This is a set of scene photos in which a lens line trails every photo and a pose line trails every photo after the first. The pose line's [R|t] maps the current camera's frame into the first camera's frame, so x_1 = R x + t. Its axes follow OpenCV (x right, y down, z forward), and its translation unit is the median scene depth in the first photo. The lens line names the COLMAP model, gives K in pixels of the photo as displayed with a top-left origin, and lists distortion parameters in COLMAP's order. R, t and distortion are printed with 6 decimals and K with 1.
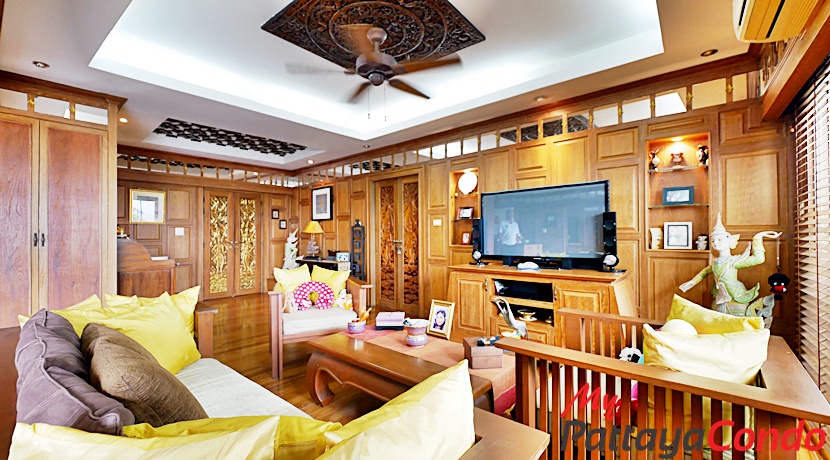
lens RADIAL K [[331.1, 0, 414.2], [0, 331.1, 231.5], [0, 0, 1]] dist [0.000512, -0.000024]
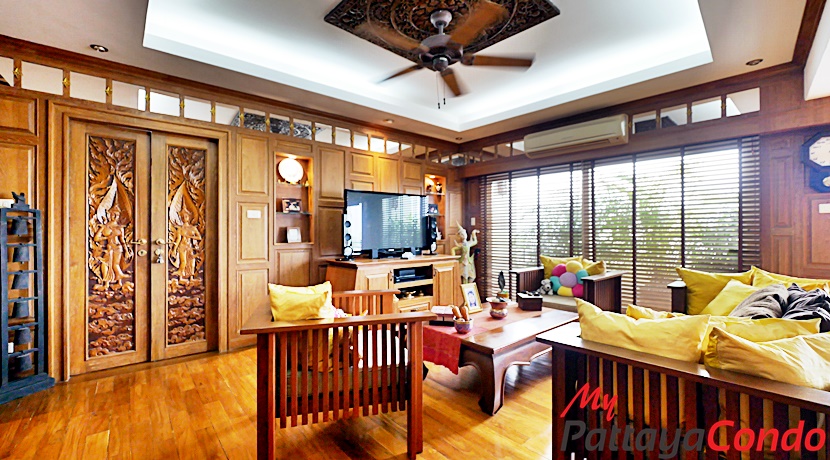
lens RADIAL K [[331.1, 0, 413.6], [0, 331.1, 230.0], [0, 0, 1]] dist [0.000512, -0.000024]
pose [[0.168368, 0.007907, 0.985693, -0.900942], [-0.009914, 0.999931, -0.006328, 0.014002], [-0.985674, -0.008707, 0.168434, 0.764297]]
